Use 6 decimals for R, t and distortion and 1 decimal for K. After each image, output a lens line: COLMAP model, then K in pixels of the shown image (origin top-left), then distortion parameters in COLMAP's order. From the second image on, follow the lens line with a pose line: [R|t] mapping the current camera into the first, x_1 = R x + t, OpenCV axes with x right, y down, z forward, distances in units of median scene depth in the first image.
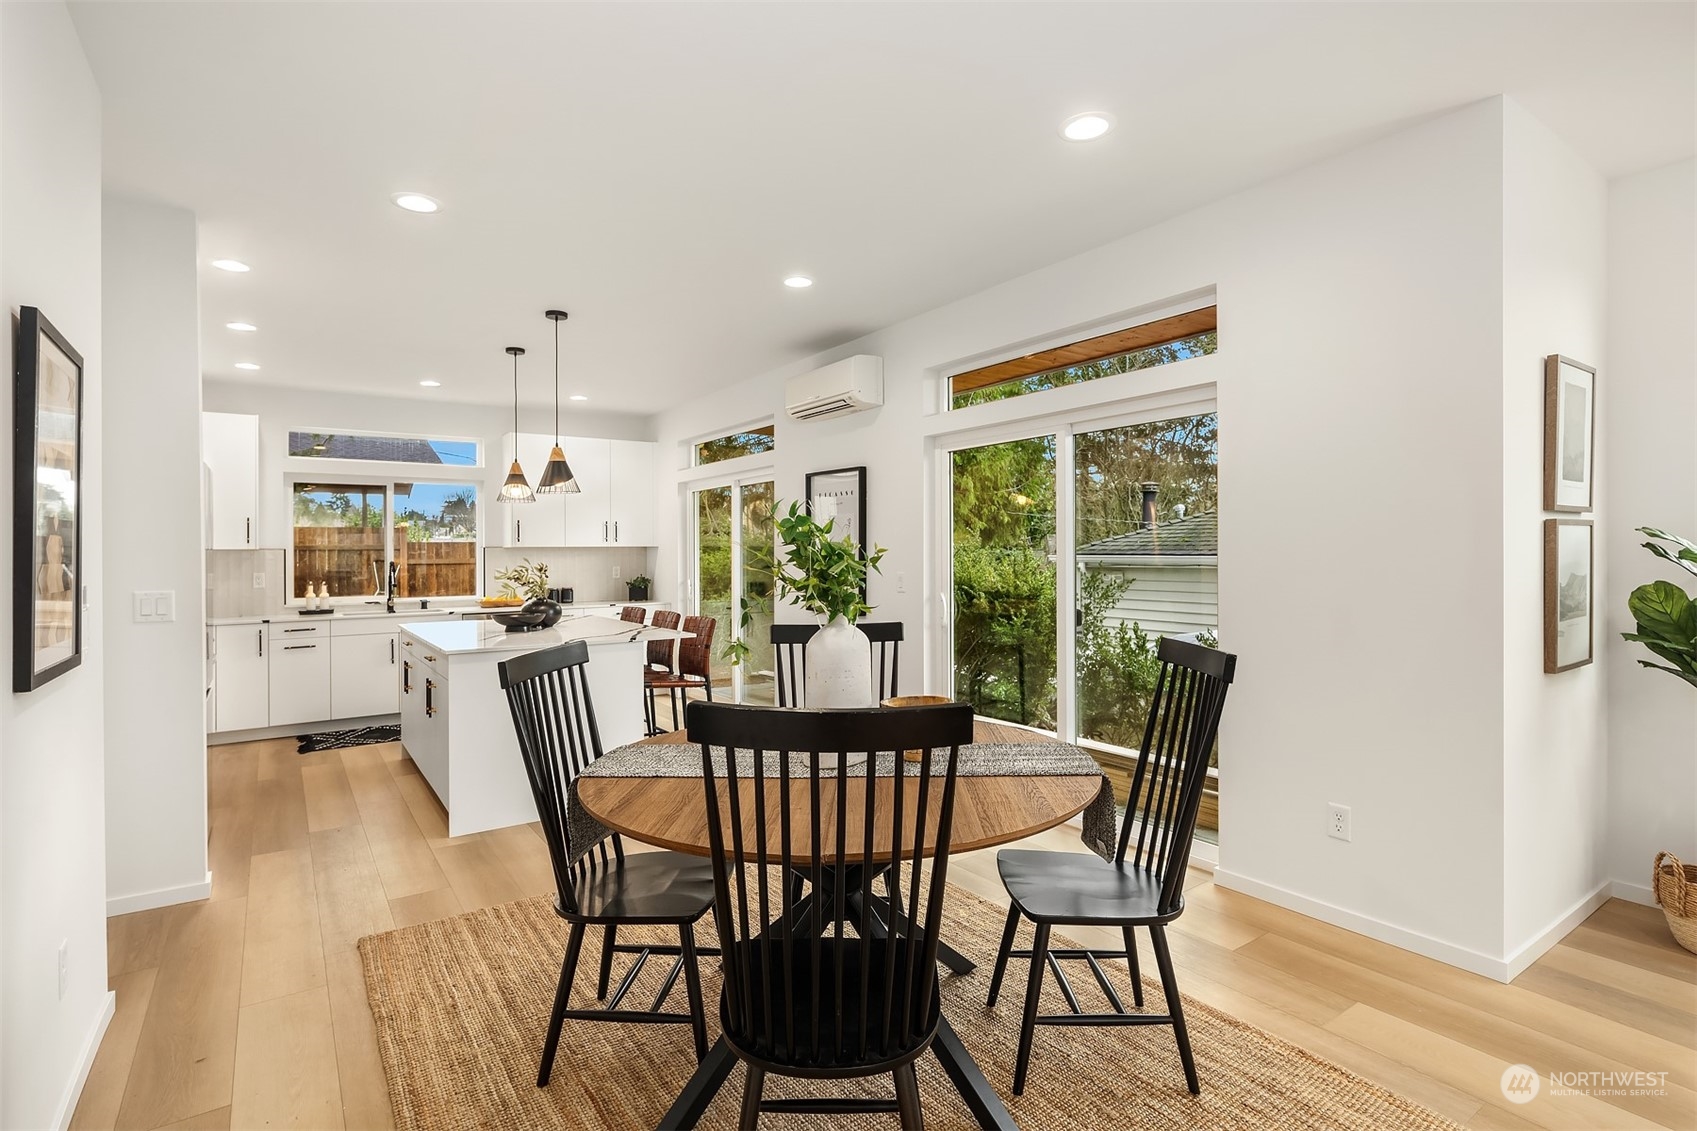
lens RADIAL K [[825.7, 0, 844.0], [0, 825.7, 556.0], [0, 0, 1]] dist [0.005160, 0.000483]
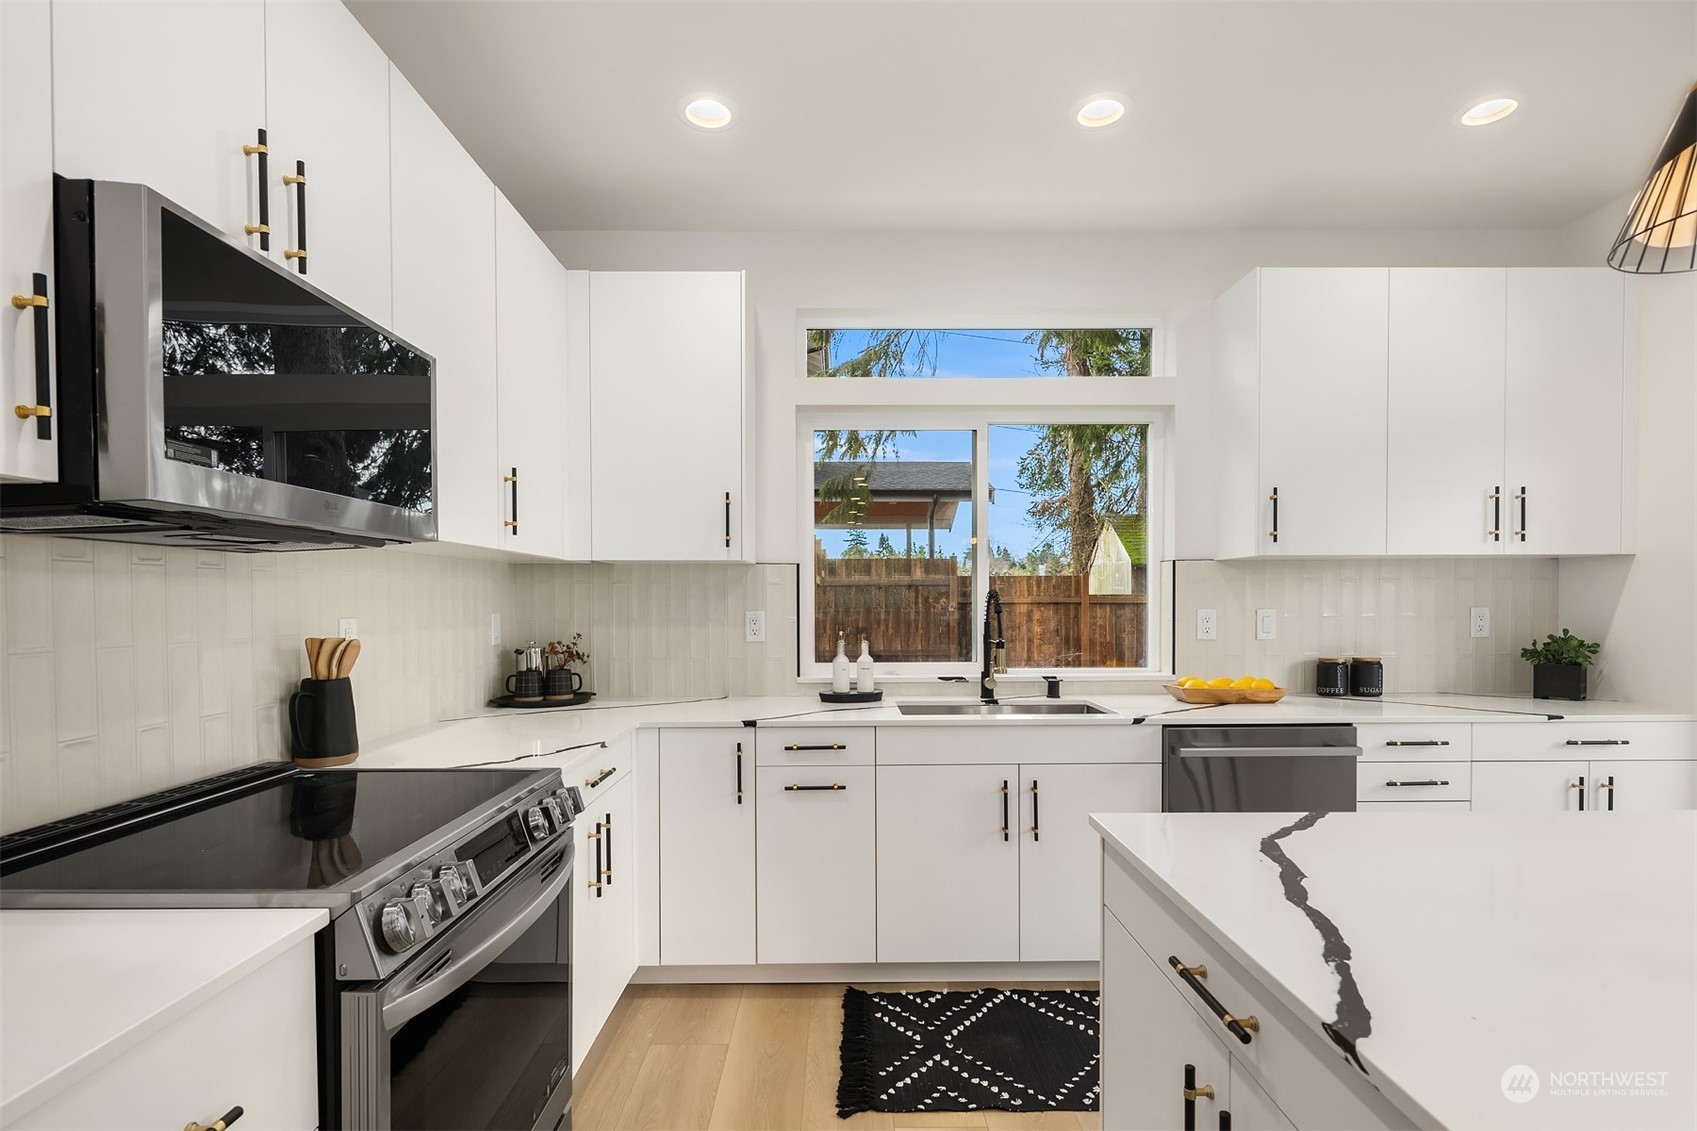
lens RADIAL K [[825.7, 0, 847.8], [0, 825.7, 578.9], [0, 0, 1]] dist [0.005160, 0.000483]
pose [[0.829557, -0.008245, -0.558361, -0.365884], [-0.004700, 0.999752, -0.021746, 0.010808], [0.558402, 0.020664, 0.829313, 0.591531]]
